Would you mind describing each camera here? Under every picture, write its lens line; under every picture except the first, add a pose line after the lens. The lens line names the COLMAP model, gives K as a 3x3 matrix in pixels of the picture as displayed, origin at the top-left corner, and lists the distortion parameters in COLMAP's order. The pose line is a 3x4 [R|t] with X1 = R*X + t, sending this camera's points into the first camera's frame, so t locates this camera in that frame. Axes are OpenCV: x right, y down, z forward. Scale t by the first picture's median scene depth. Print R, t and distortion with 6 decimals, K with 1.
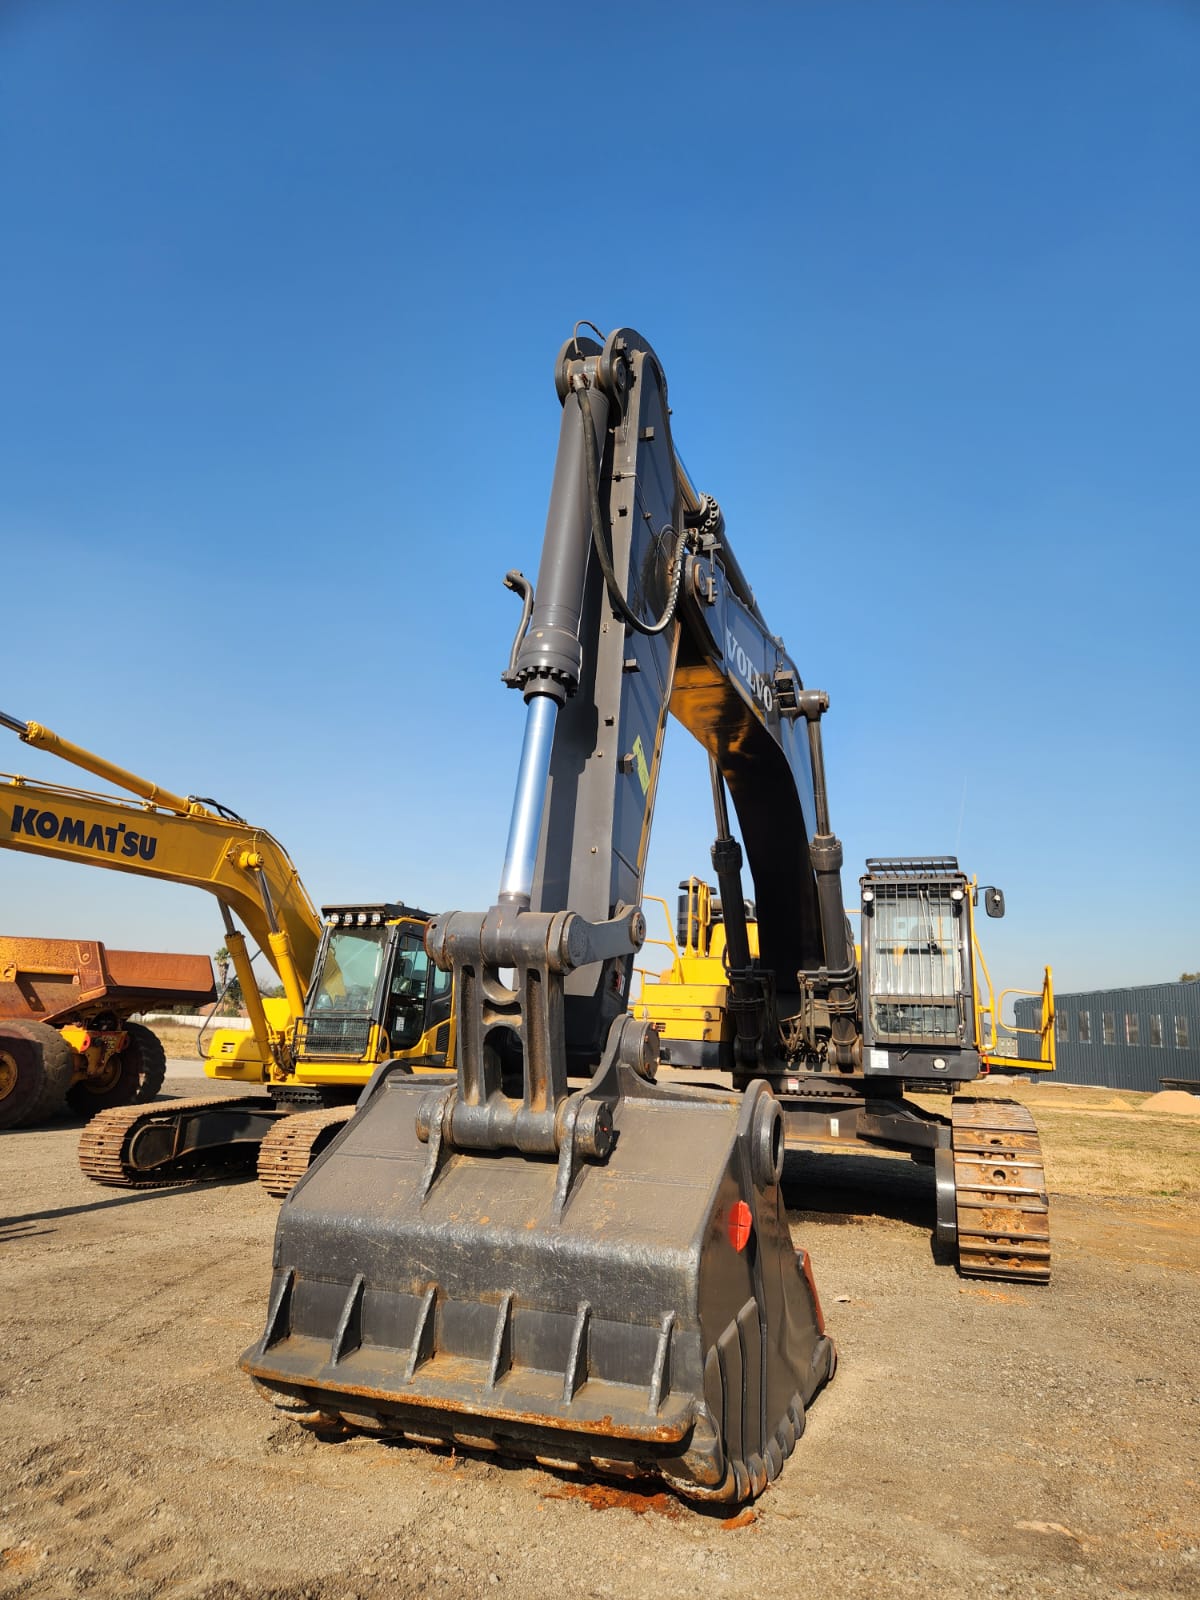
lens RADIAL K [[1063.4, 0, 624.4], [0, 1063.4, 798.2], [0, 0, 1]] dist [0.095375, -0.084019]
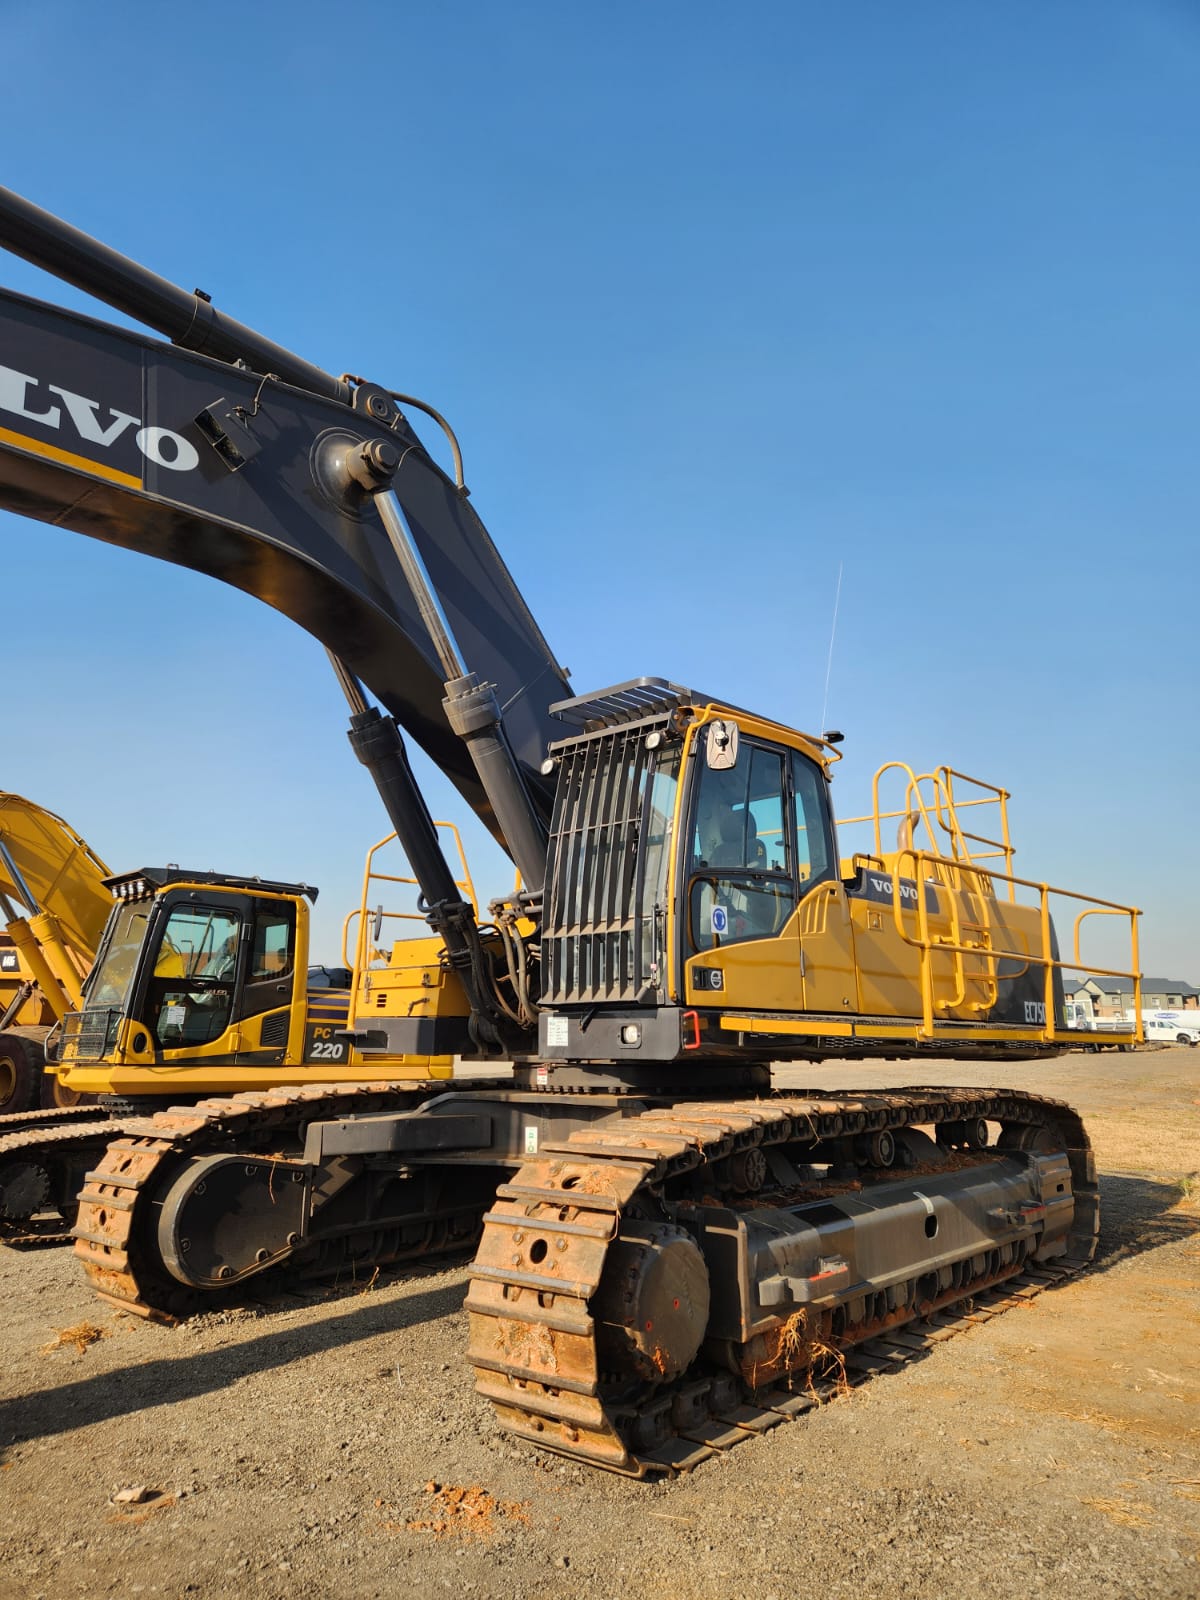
lens RADIAL K [[1063.4, 0, 624.4], [0, 1063.4, 798.2], [0, 0, 1]] dist [0.095375, -0.084019]
pose [[0.908432, -0.129247, -0.397551, 0.426209], [0.133077, 0.990941, -0.018074, 0.107250], [0.396286, -0.036486, 0.917402, 0.391838]]
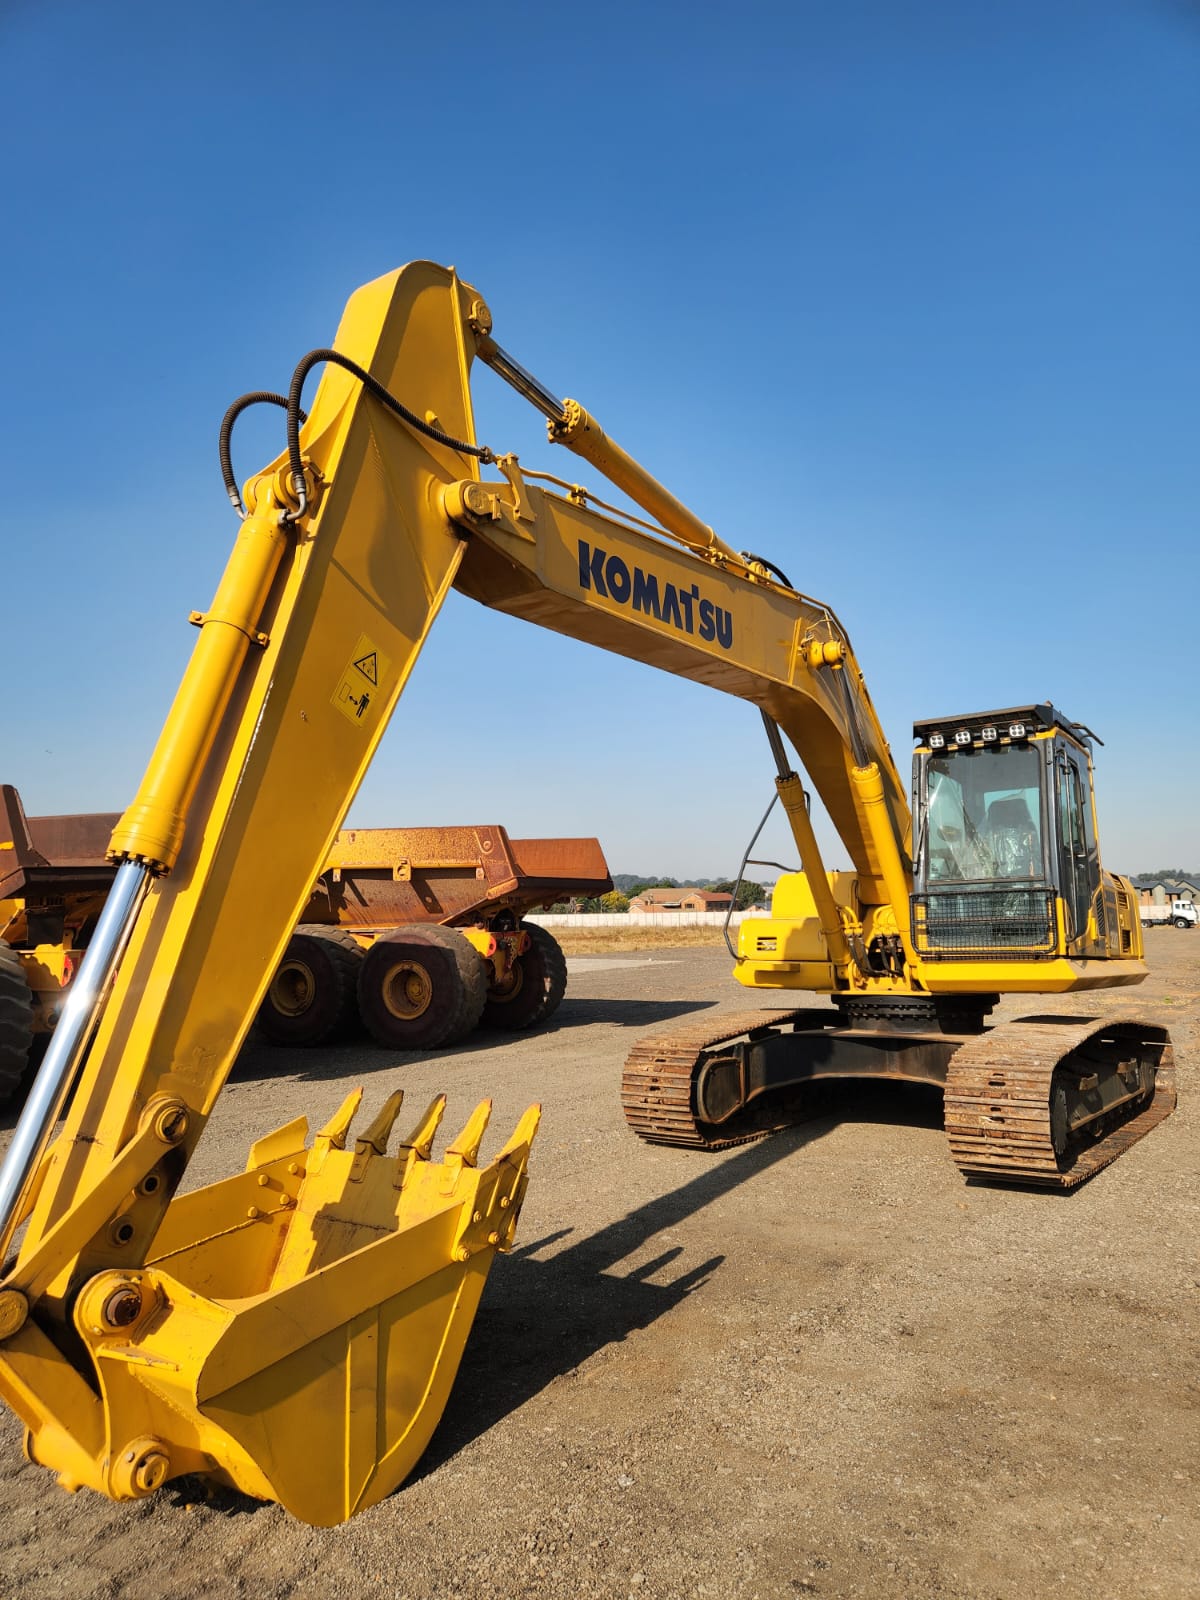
lens RADIAL K [[1057.8, 0, 601.5], [0, 1057.8, 795.6], [0, 0, 1]] dist [0.059873, 0.000772]
pose [[0.971420, -0.088780, -0.220141, -0.328090], [0.110633, 0.989869, 0.088990, 0.066621], [0.210010, -0.110801, 0.971401, 0.338806]]
